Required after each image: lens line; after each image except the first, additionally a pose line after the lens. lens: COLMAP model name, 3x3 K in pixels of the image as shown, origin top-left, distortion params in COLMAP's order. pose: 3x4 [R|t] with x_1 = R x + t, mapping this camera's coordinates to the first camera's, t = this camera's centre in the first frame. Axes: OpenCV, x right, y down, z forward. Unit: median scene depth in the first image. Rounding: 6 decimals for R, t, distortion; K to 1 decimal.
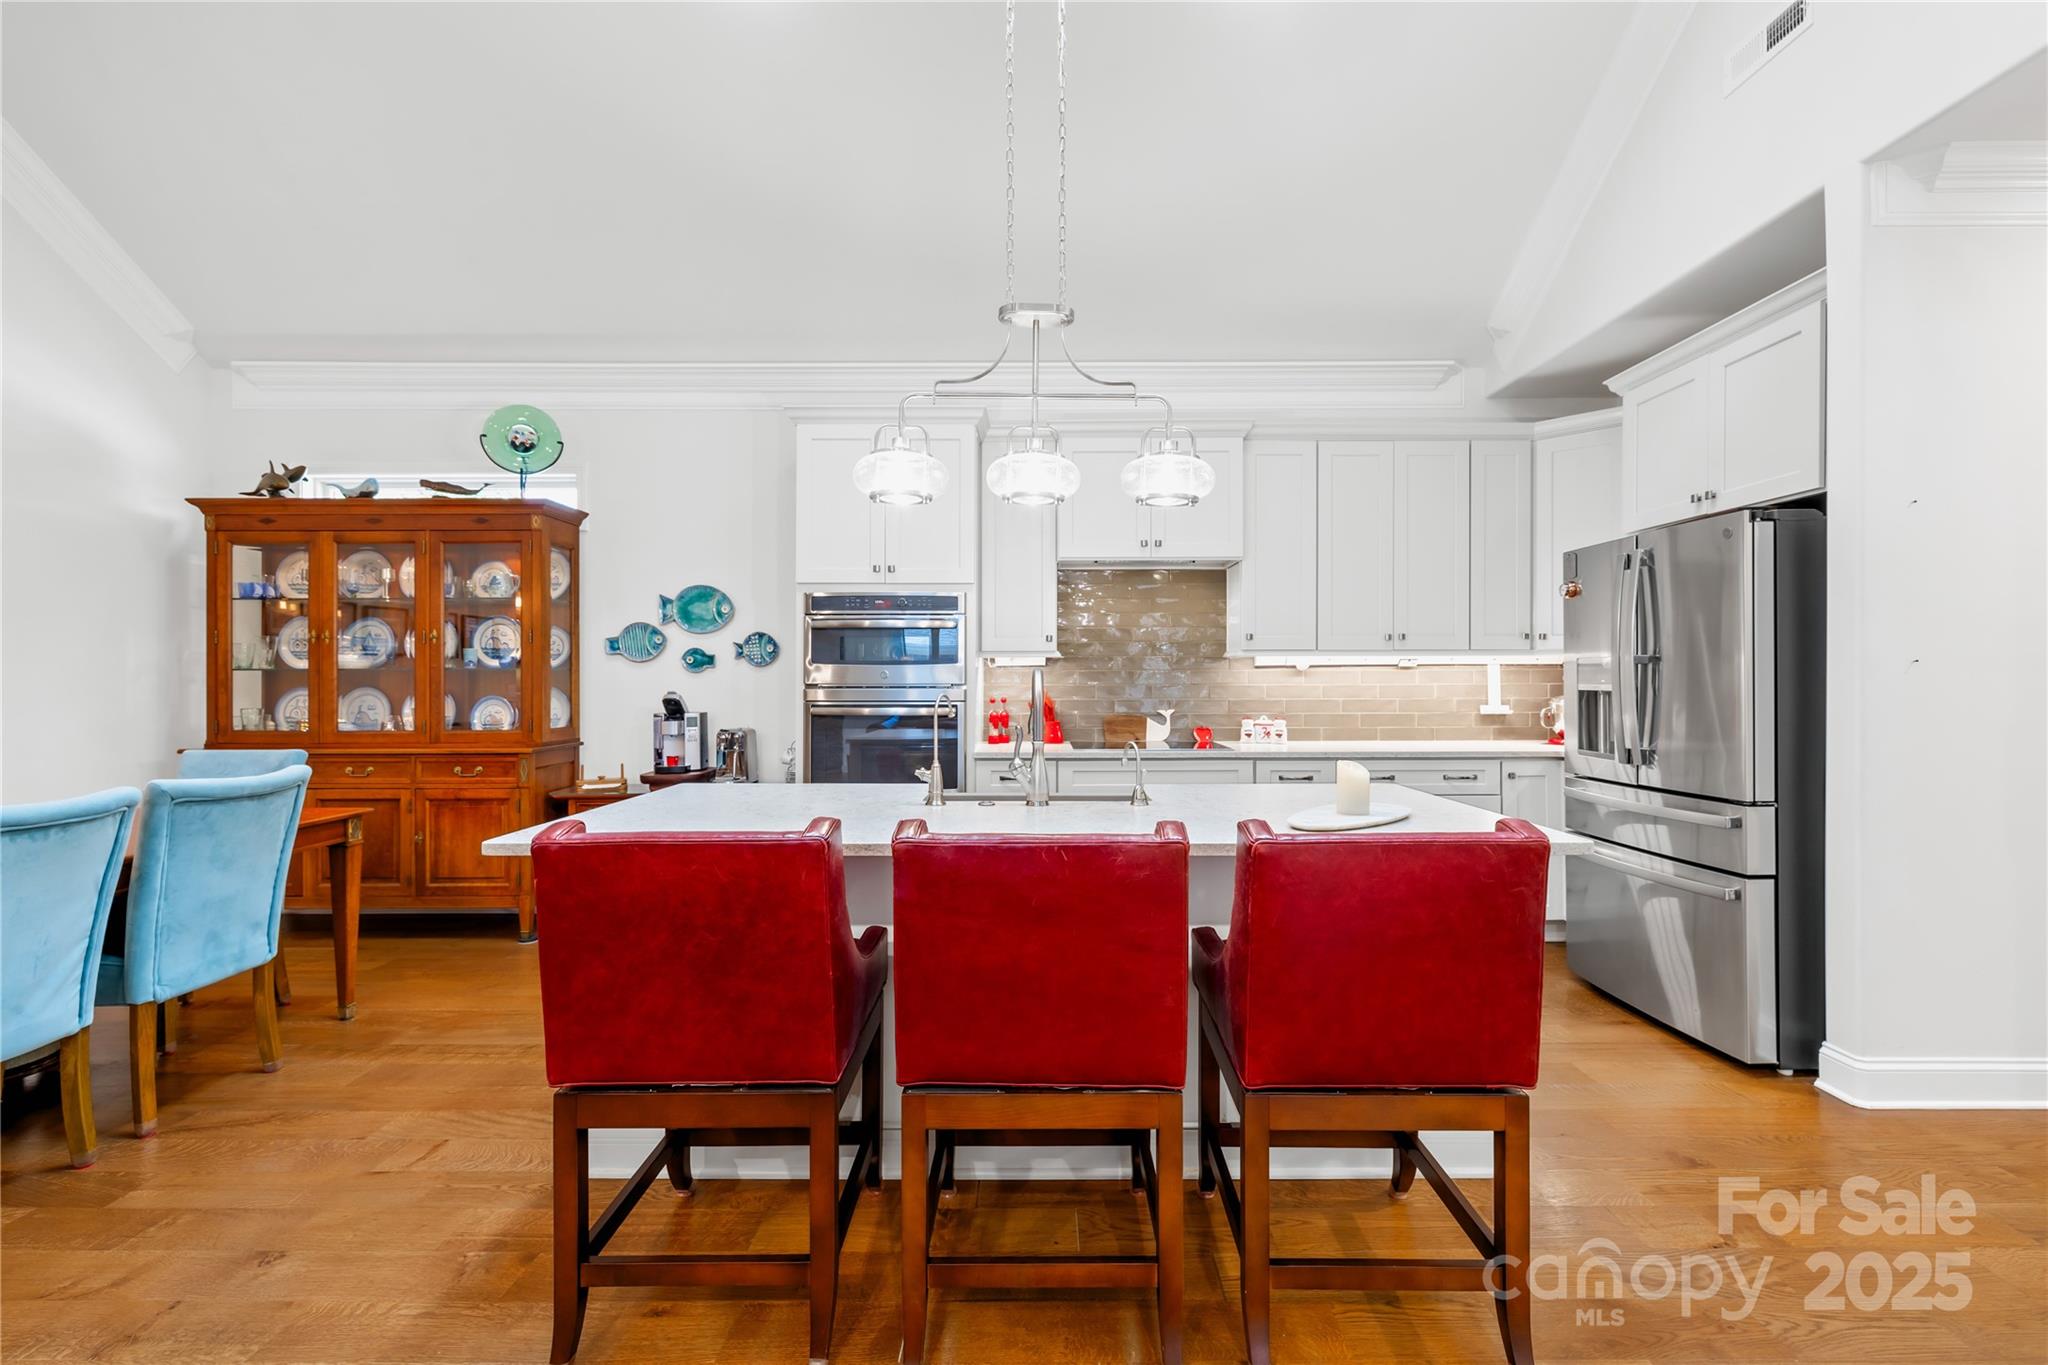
lens RADIAL K [[855.1, 0, 1040.3], [0, 855.1, 675.1], [0, 0, 1]] dist [0.000139, -0.000221]
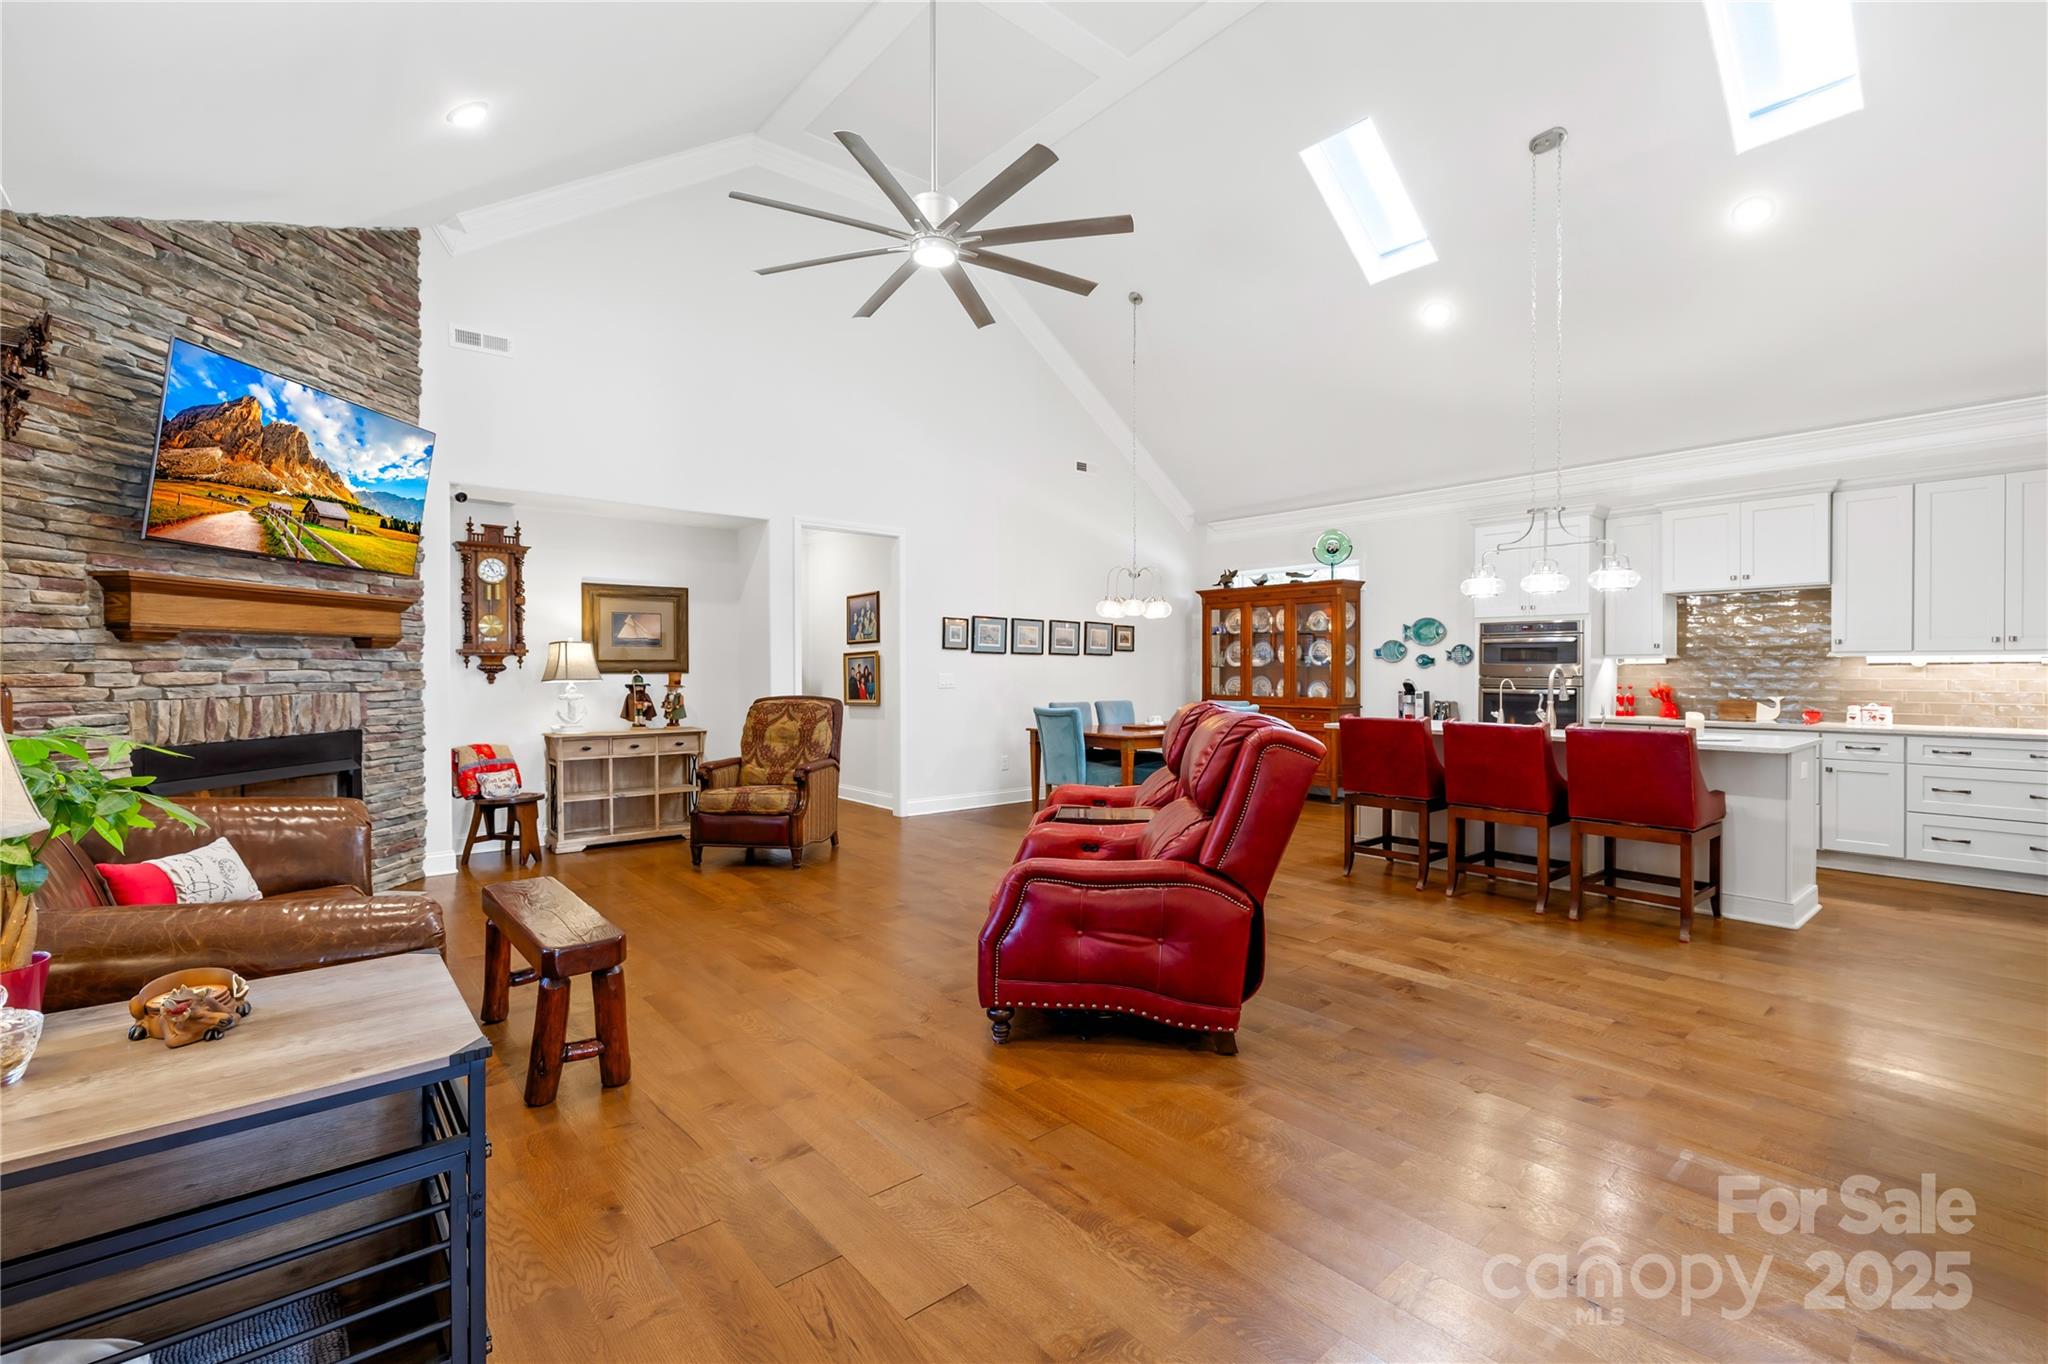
lens RADIAL K [[889.6, 0, 1020.2], [0, 889.6, 675.7], [0, 0, 1]] dist [0.001232, -0.000127]
pose [[0.642611, 0.006831, -0.766162, 0.469515], [-0.000523, 0.999964, 0.008477, -0.003129], [0.766192, -0.005047, 0.642592, -0.810555]]
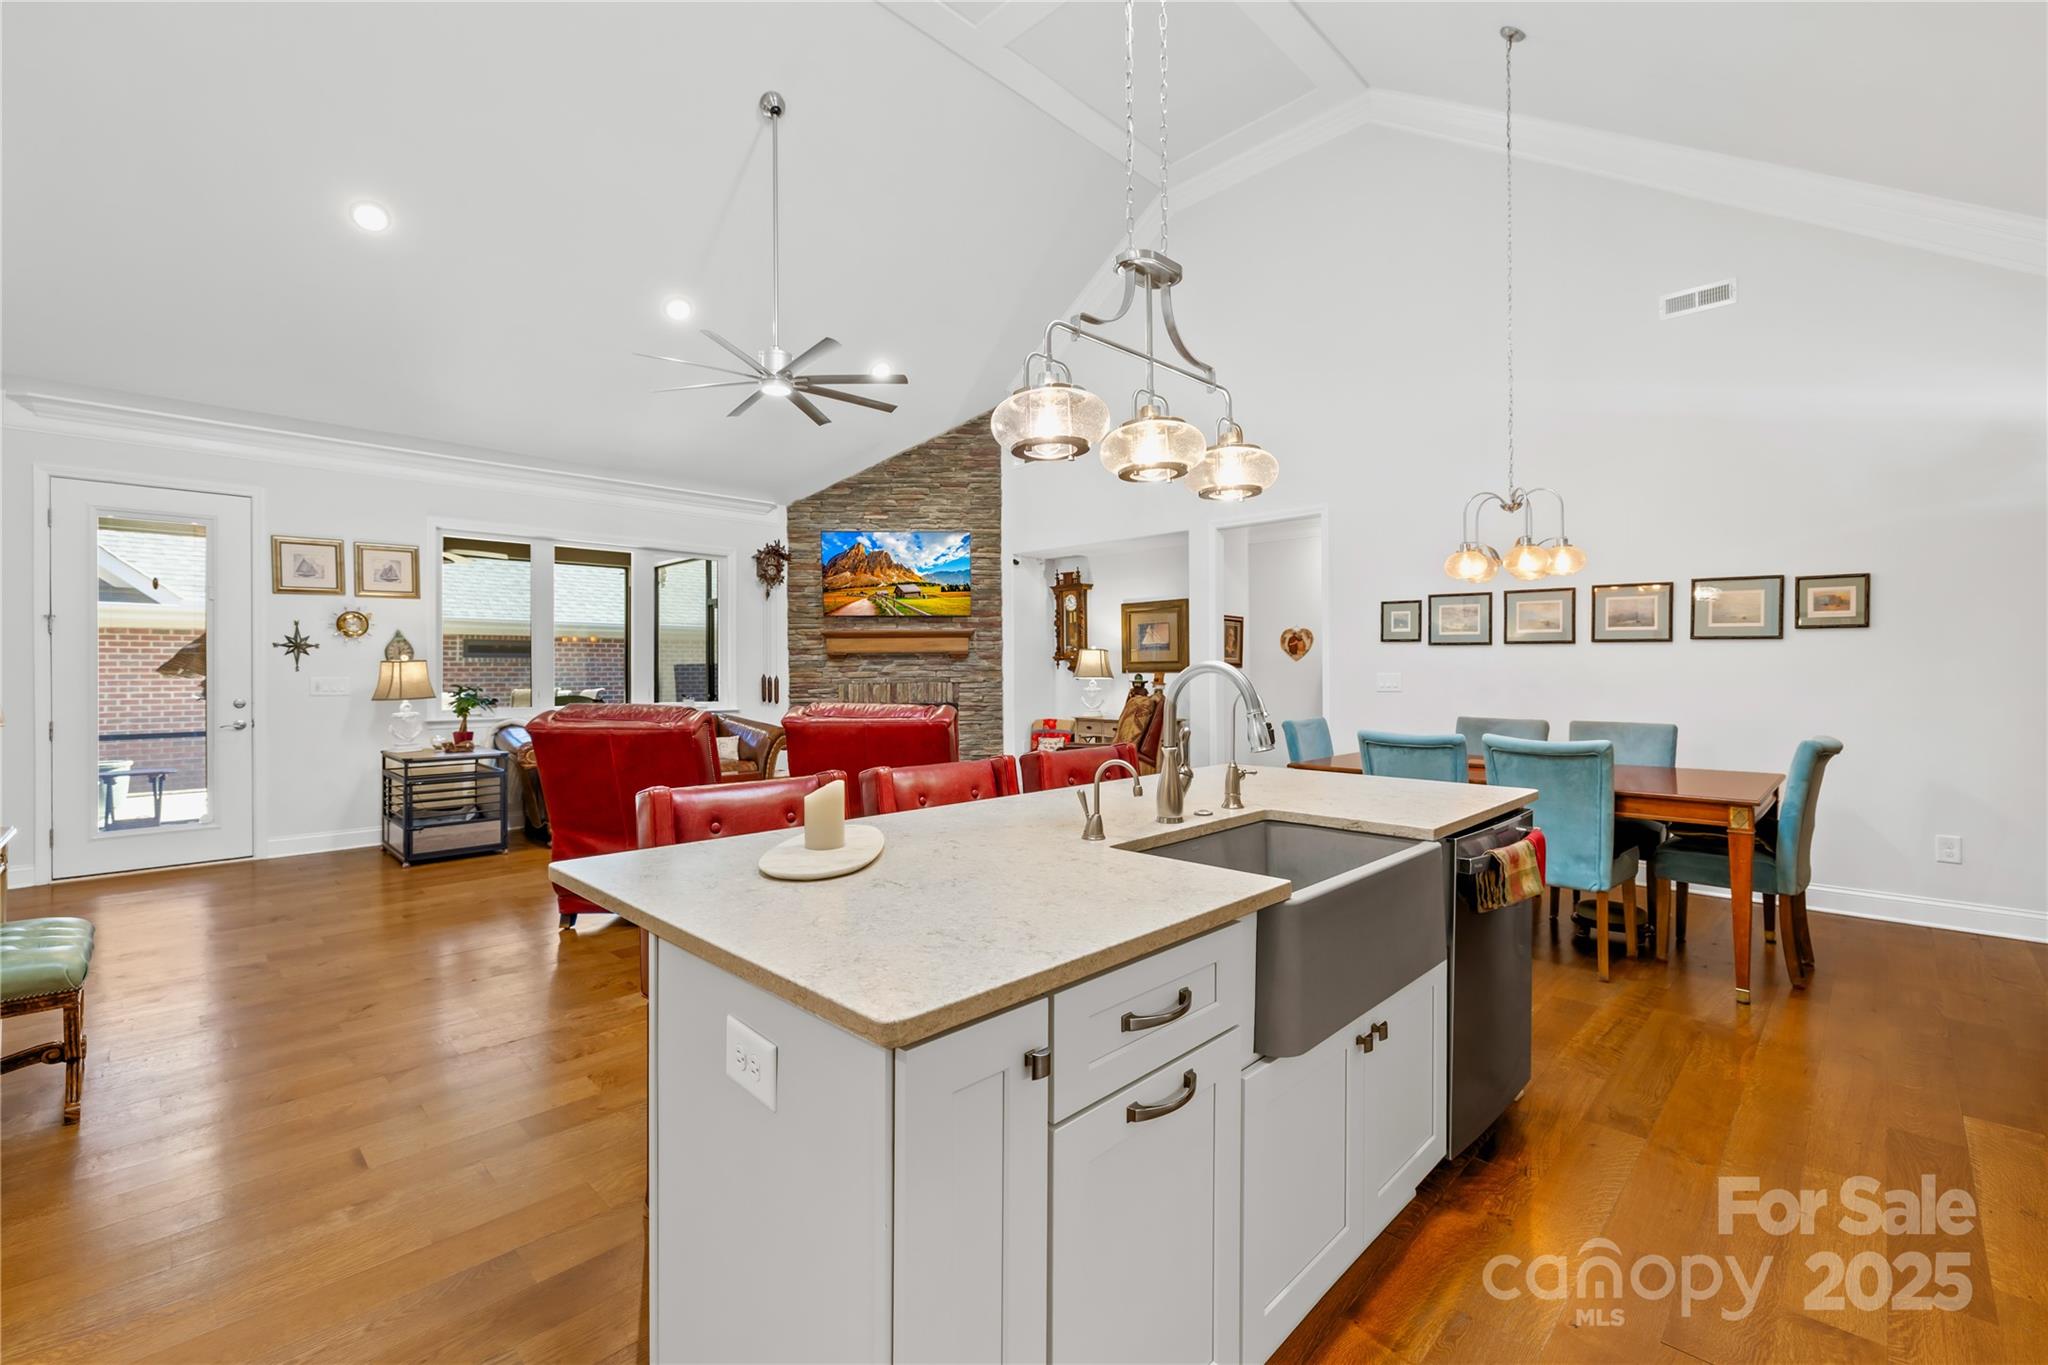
lens RADIAL K [[865.6, 0, 1017.3], [0, 865.6, 671.9], [0, 0, 1]] dist [0.000164, -0.000053]
pose [[-0.703987, 0.006260, -0.710185, 0.382768], [0.006227, 0.999977, 0.002642, -0.001348], [0.710185, -0.002562, -0.704010, 0.817073]]
